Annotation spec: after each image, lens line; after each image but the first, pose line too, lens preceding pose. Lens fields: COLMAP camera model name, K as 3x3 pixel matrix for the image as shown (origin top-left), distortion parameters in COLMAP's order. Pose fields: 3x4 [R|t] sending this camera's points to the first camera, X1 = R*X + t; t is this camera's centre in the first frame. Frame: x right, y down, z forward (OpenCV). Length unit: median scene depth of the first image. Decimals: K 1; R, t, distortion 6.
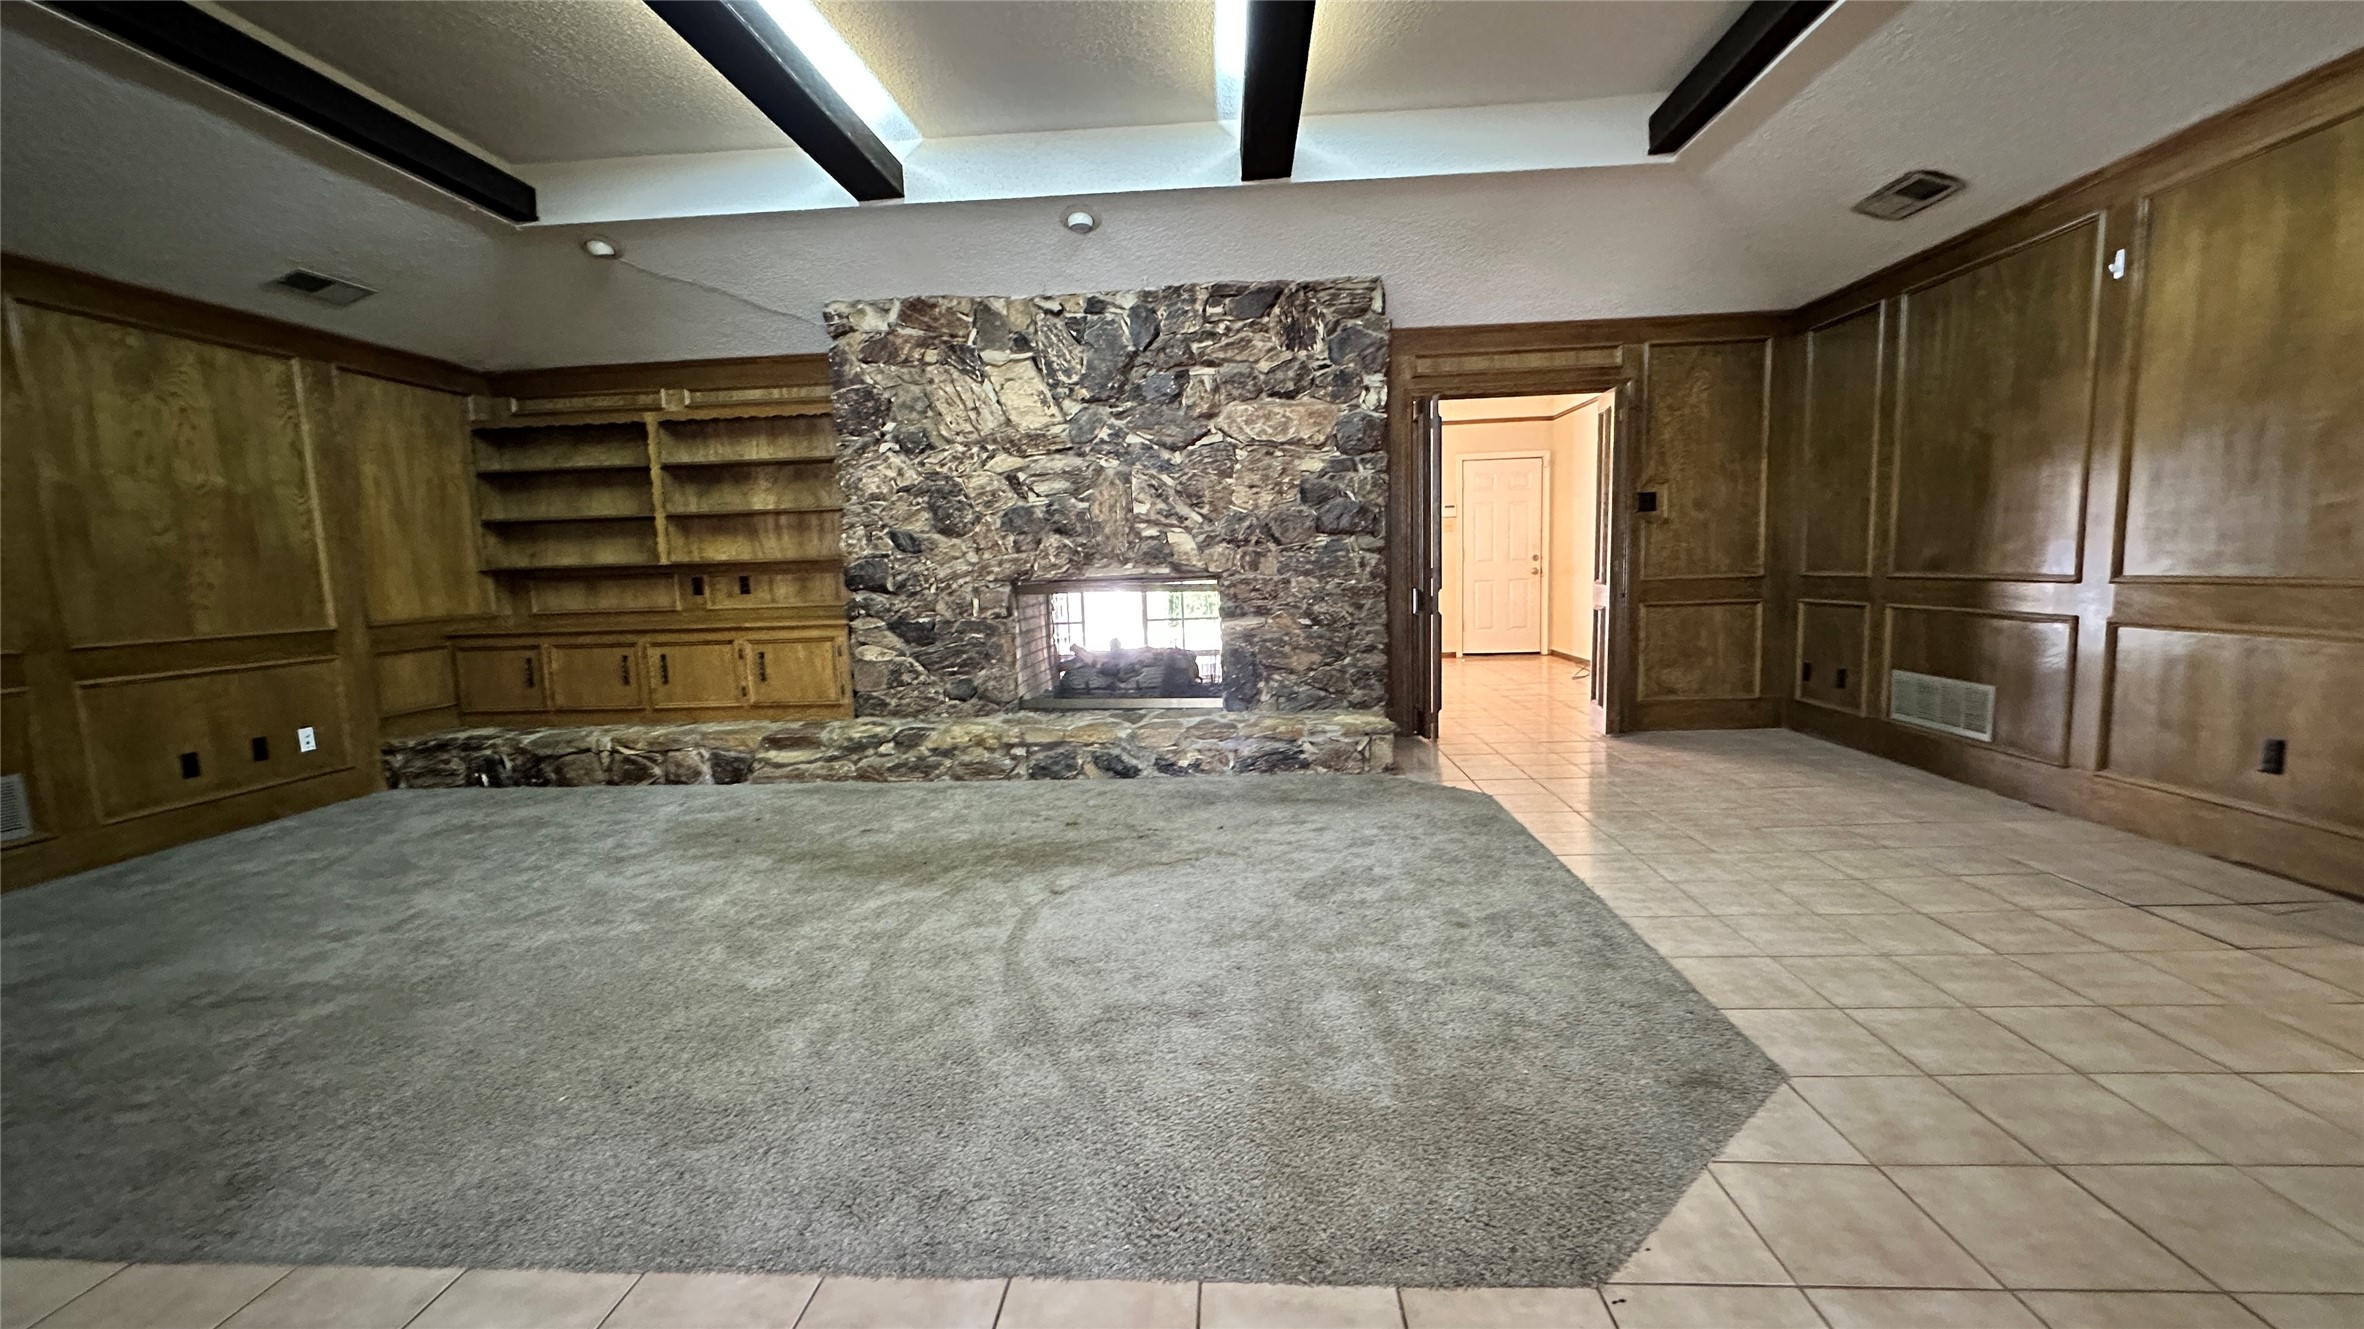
lens RADIAL K [[944.3, 0, 1182.0], [0, 944.3, 664.5], [0, 0, 1]] dist [-0.000861, 0.000199]
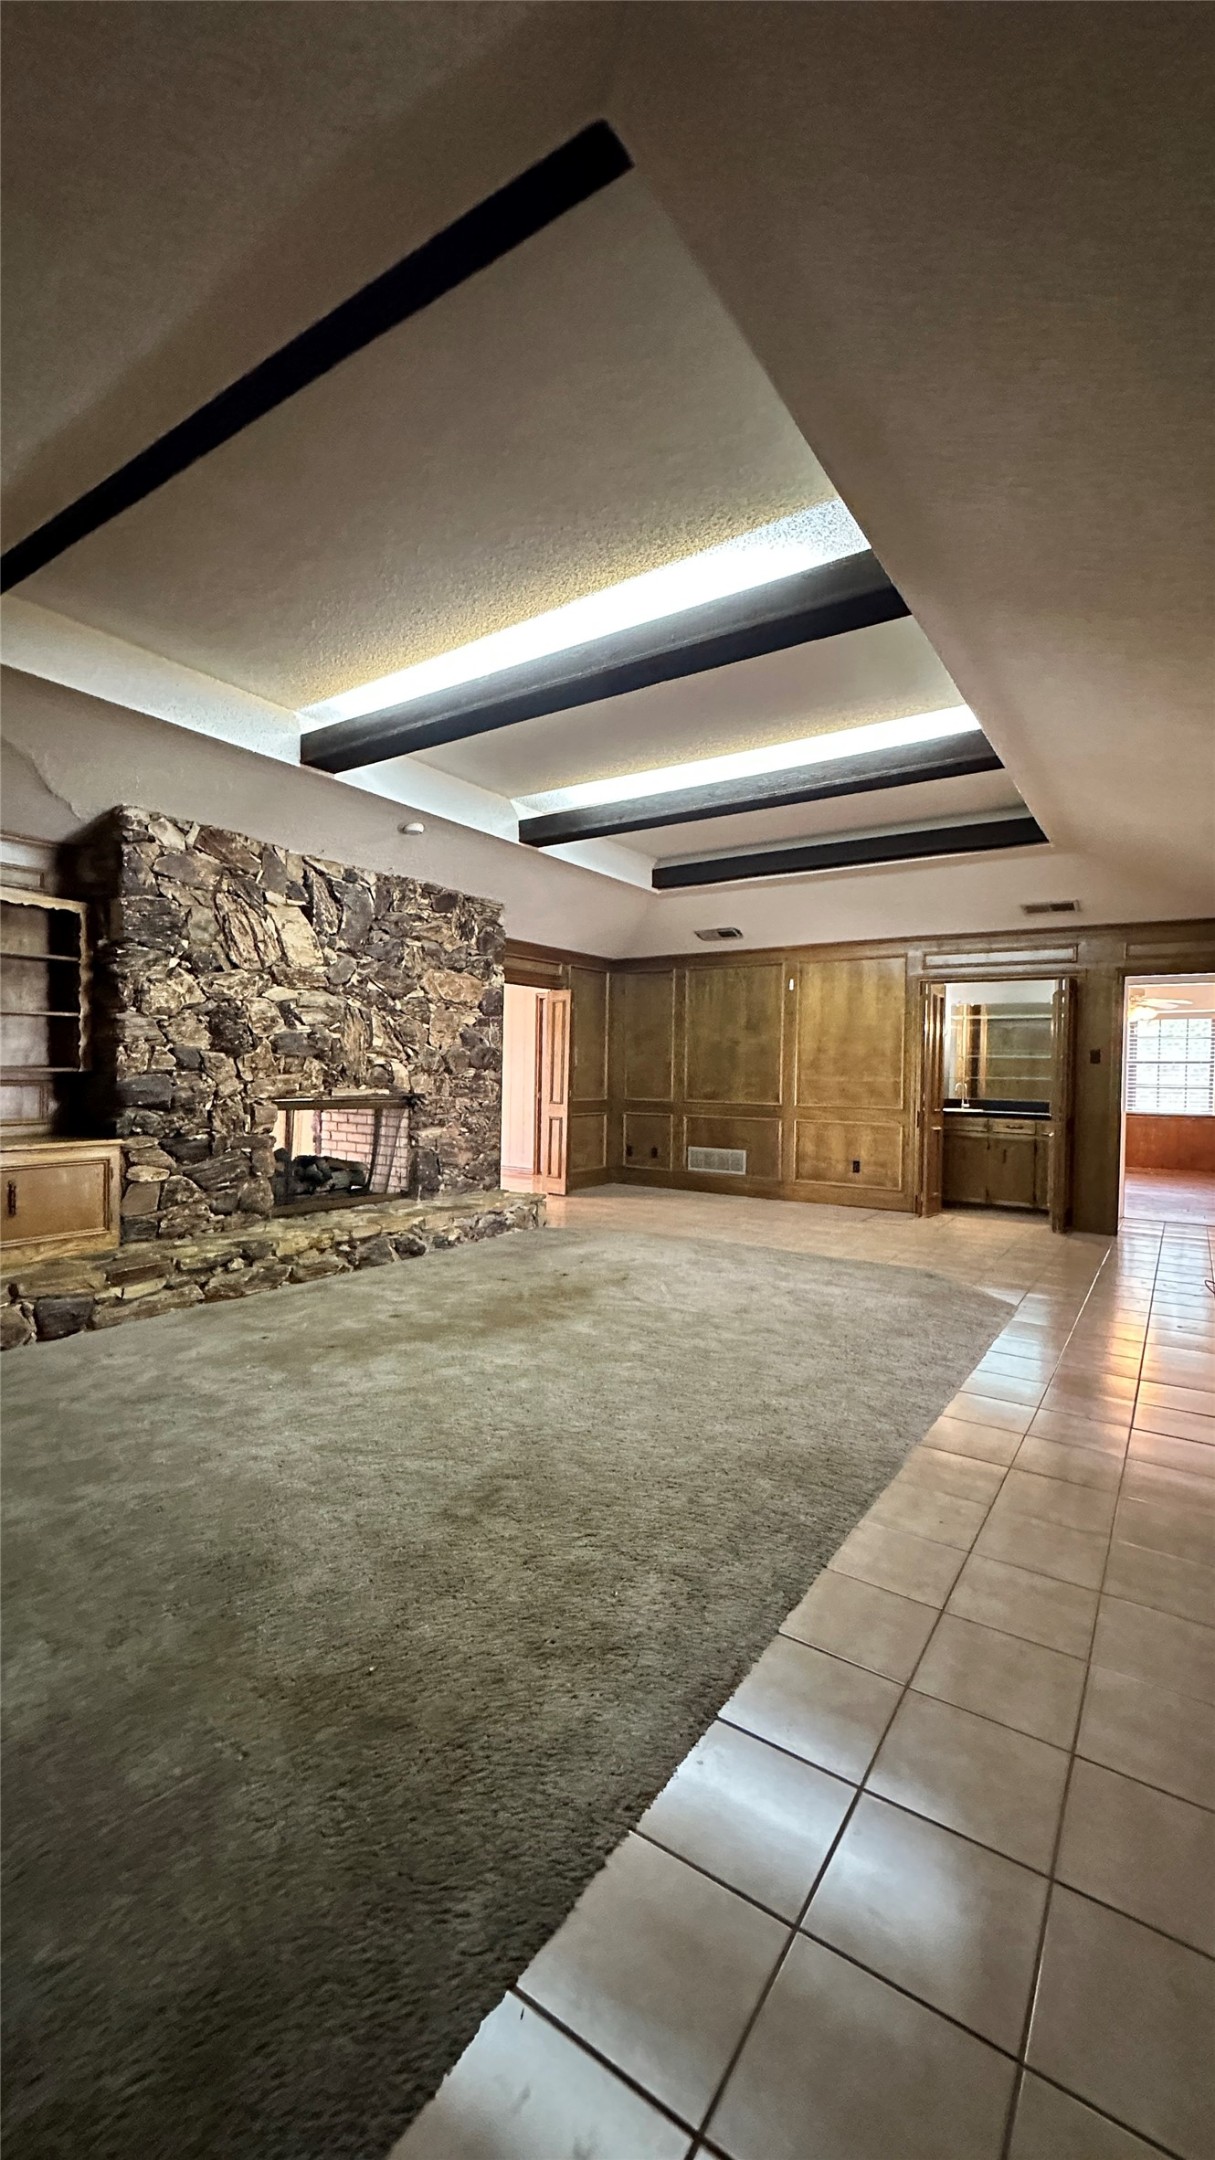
lens RADIAL K [[862.8, 0, 607.5], [0, 862.8, 1080.0], [0, 0, 1]] dist [-0.000861, 0.000199]
pose [[0.506841, 0.027980, 0.861585, -0.876460], [0.062353, 0.995665, -0.069014, -0.017948], [-0.859781, 0.088701, 0.502900, 0.171485]]
